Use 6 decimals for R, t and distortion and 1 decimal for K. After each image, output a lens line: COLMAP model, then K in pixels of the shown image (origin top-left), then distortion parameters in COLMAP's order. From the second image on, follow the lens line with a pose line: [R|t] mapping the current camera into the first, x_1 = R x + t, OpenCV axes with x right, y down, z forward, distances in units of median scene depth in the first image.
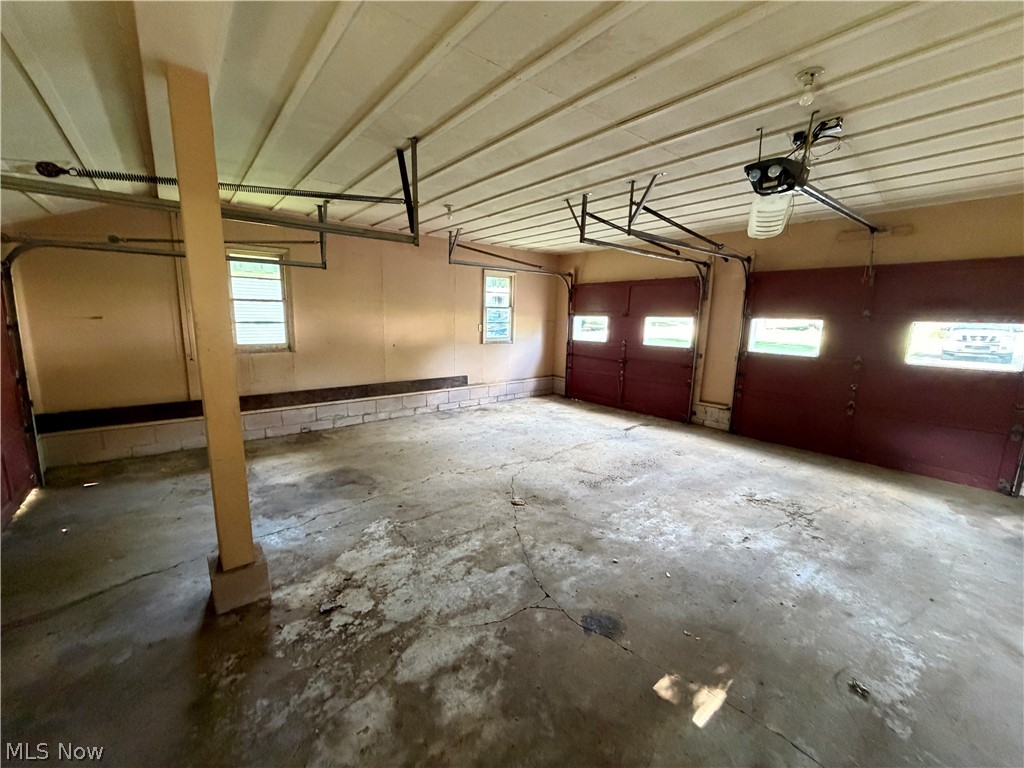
lens RADIAL K [[408.1, 0, 509.6], [0, 408.1, 383.4], [0, 0, 1]] dist [-0.003028, 0.000460]
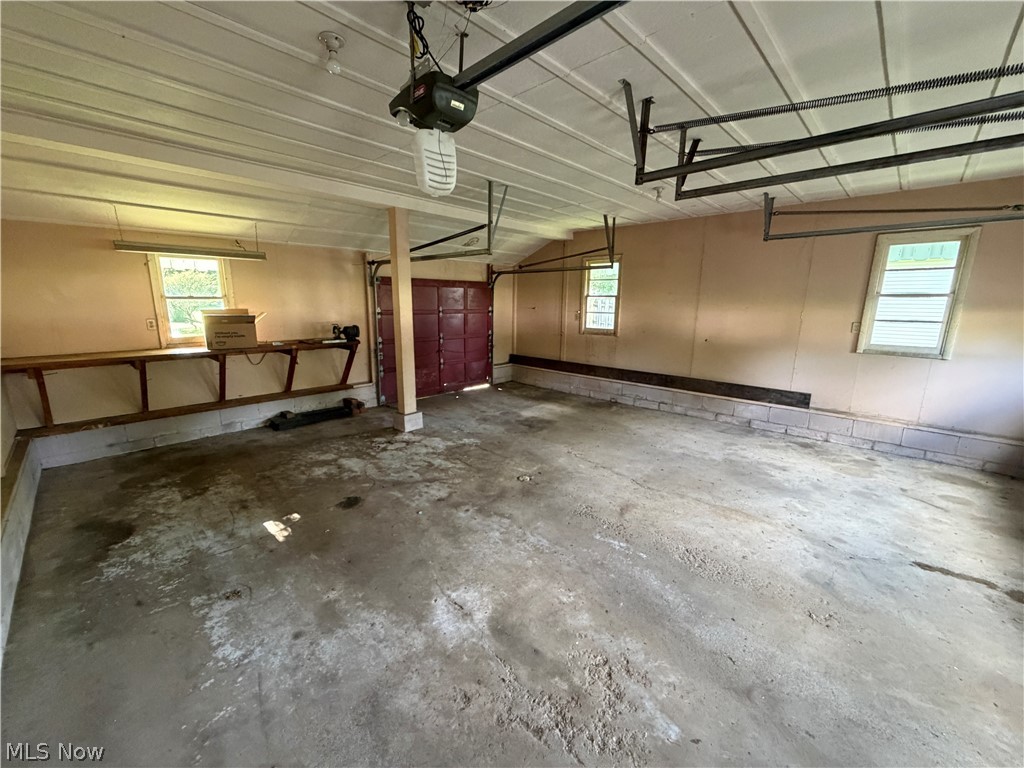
lens RADIAL K [[408.1, 0, 509.7], [0, 408.1, 386.3], [0, 0, 1]] dist [-0.003028, 0.000460]
pose [[0.122405, 0.184782, -0.975127, 1.210353], [-0.172142, 0.971576, 0.162501, -0.134574], [0.977438, 0.147969, 0.150734, 0.904866]]
